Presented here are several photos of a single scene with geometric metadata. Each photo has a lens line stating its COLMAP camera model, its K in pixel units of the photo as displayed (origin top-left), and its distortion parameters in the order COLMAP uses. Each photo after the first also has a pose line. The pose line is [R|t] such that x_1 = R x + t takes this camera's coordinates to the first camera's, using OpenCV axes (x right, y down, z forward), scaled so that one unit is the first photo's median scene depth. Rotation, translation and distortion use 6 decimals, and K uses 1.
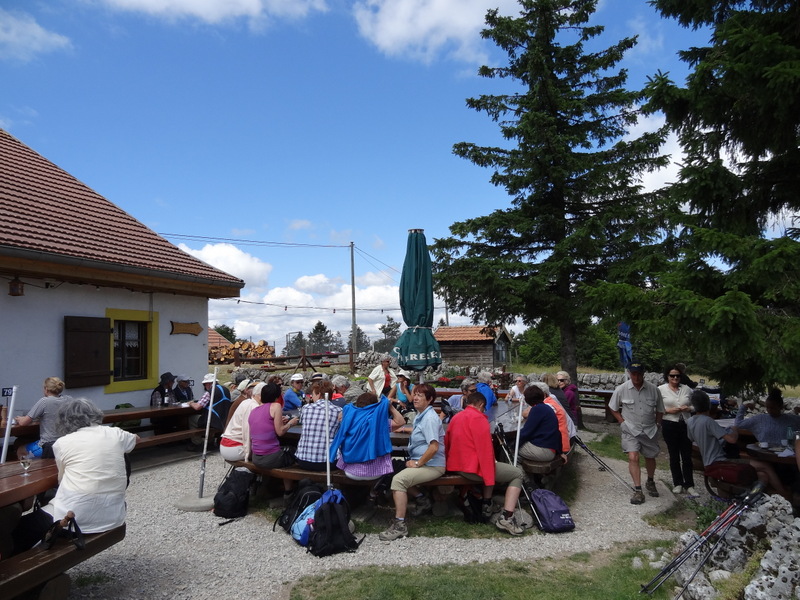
lens RADIAL K [[556.6, 0, 399.8], [0, 556.6, 294.3], [0, 0, 1]] dist [0.001591, 0.003089]
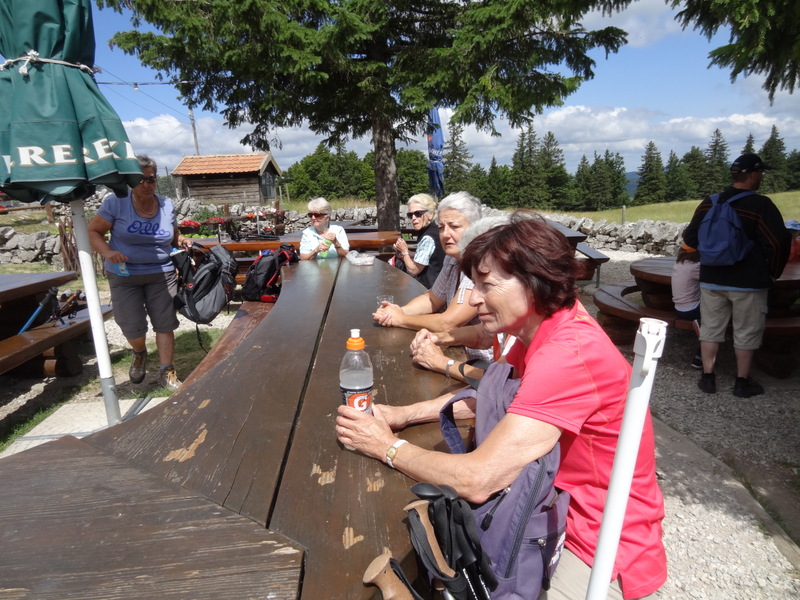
lens RADIAL K [[556.6, 0, 399.8], [0, 556.6, 294.3], [0, 0, 1]] dist [0.001591, 0.003089]
pose [[0.914563, -0.102895, 0.391137, 0.045895], [-0.010846, 0.960509, 0.278036, 0.053783], [-0.404299, -0.258524, 0.877330, 0.340737]]
